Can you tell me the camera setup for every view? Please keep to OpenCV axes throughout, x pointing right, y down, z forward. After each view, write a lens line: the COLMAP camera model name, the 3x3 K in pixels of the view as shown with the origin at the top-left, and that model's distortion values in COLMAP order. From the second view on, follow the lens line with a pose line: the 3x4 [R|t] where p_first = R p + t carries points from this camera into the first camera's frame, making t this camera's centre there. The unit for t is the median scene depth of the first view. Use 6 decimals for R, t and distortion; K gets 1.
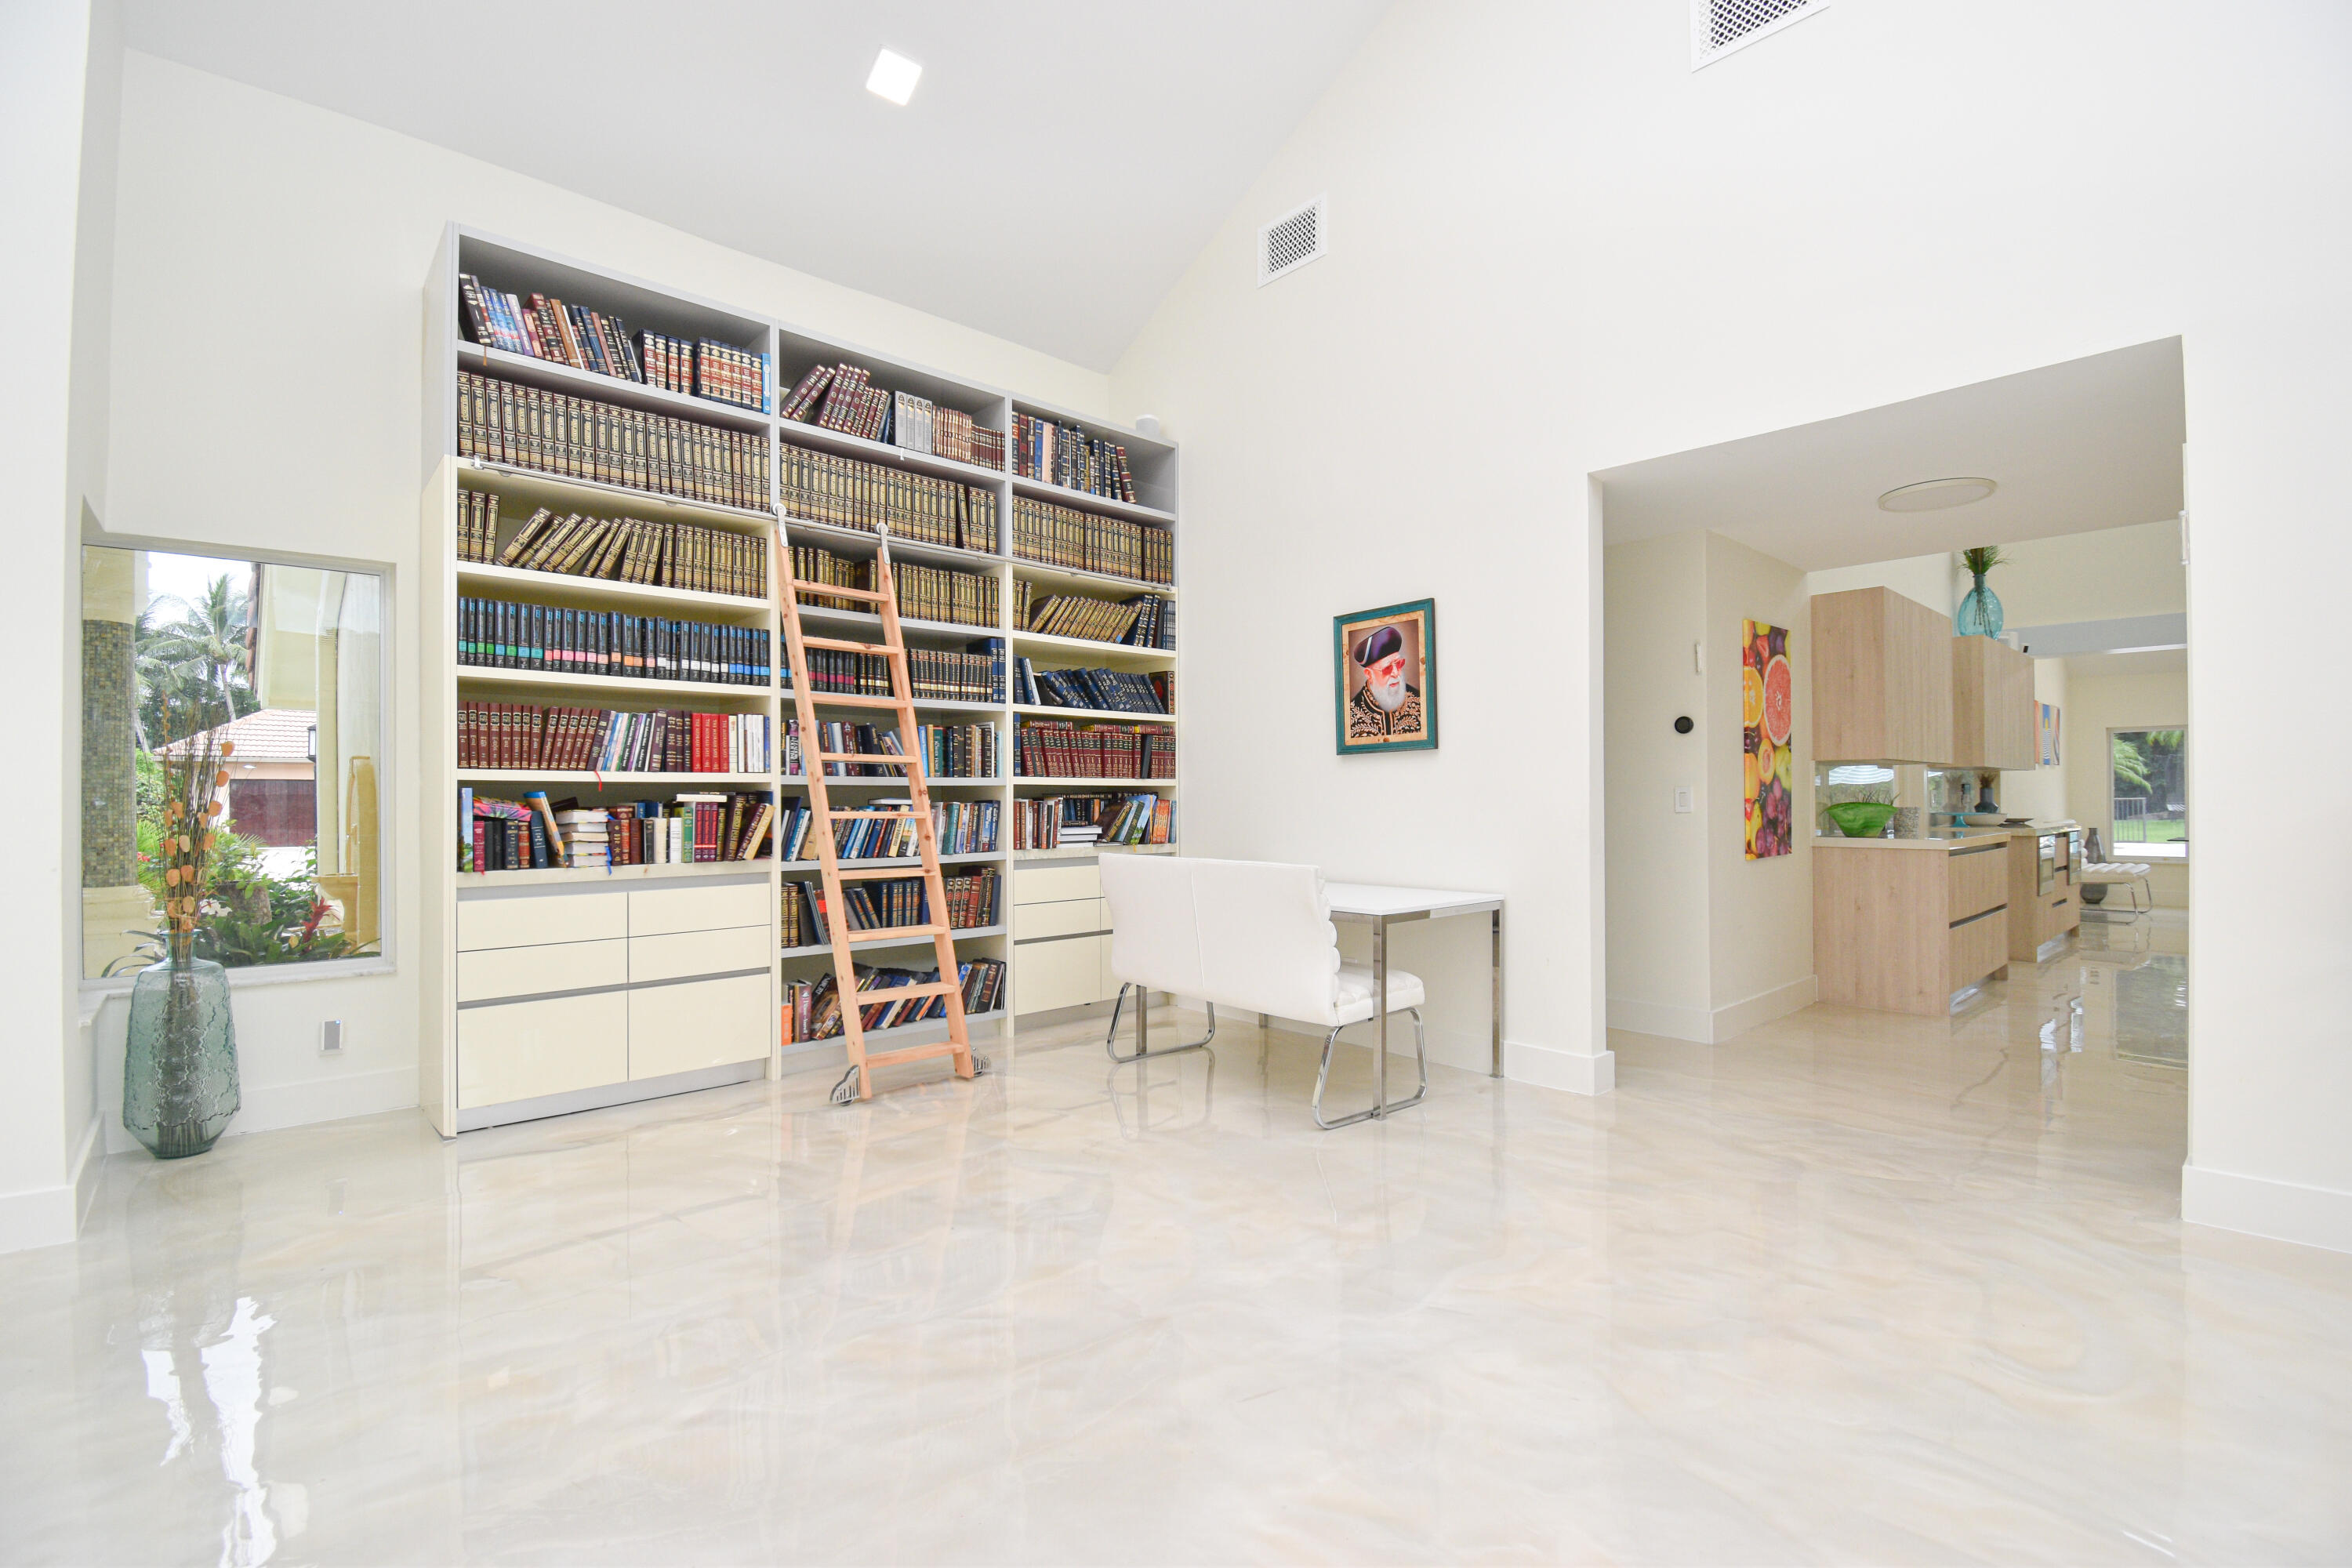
lens RADIAL K [[1042.3, 0, 1209.7], [0, 1042.3, 794.2], [0, 0, 1]] dist [0.002569, -0.004206]
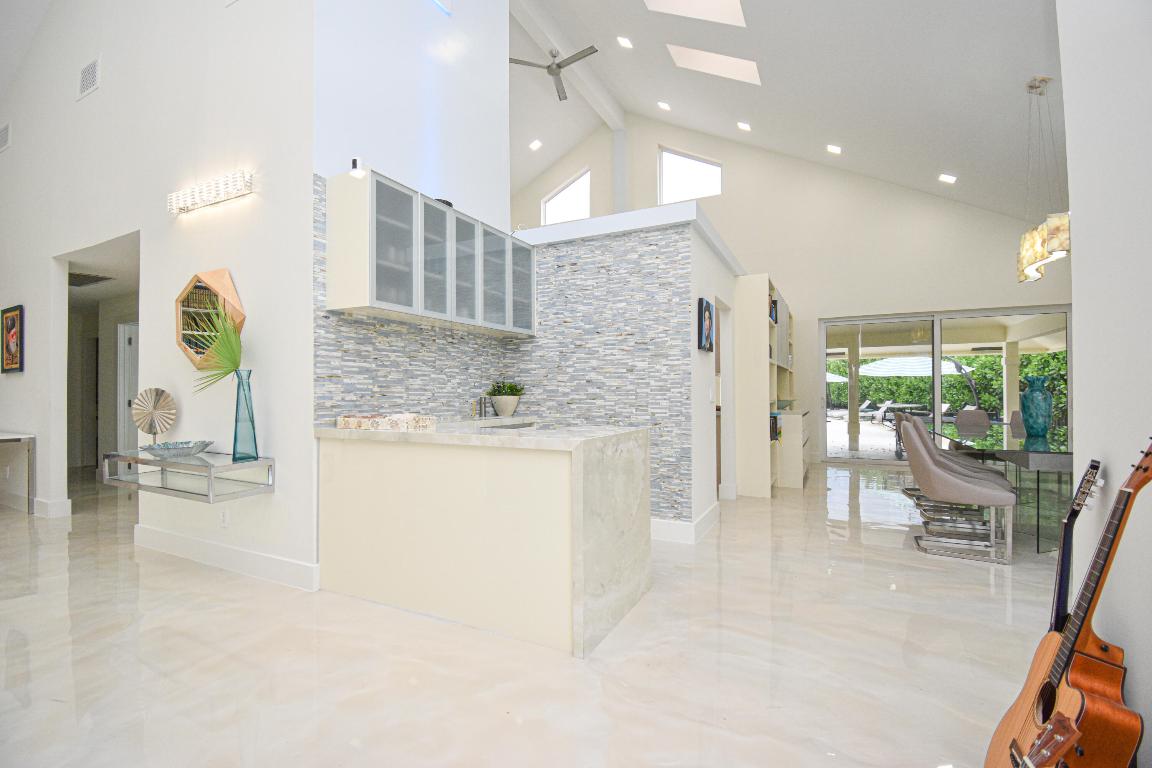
lens RADIAL K [[510.5, 0, 569.4], [0, 510.5, 386.2], [0, 0, 1]] dist [0.002569, -0.004206]
pose [[0.946833, 0.003427, 0.321706, 0.997982], [-0.000850, 0.999966, -0.008150, -0.003819], [-0.321724, 0.007443, 0.946804, -0.434473]]
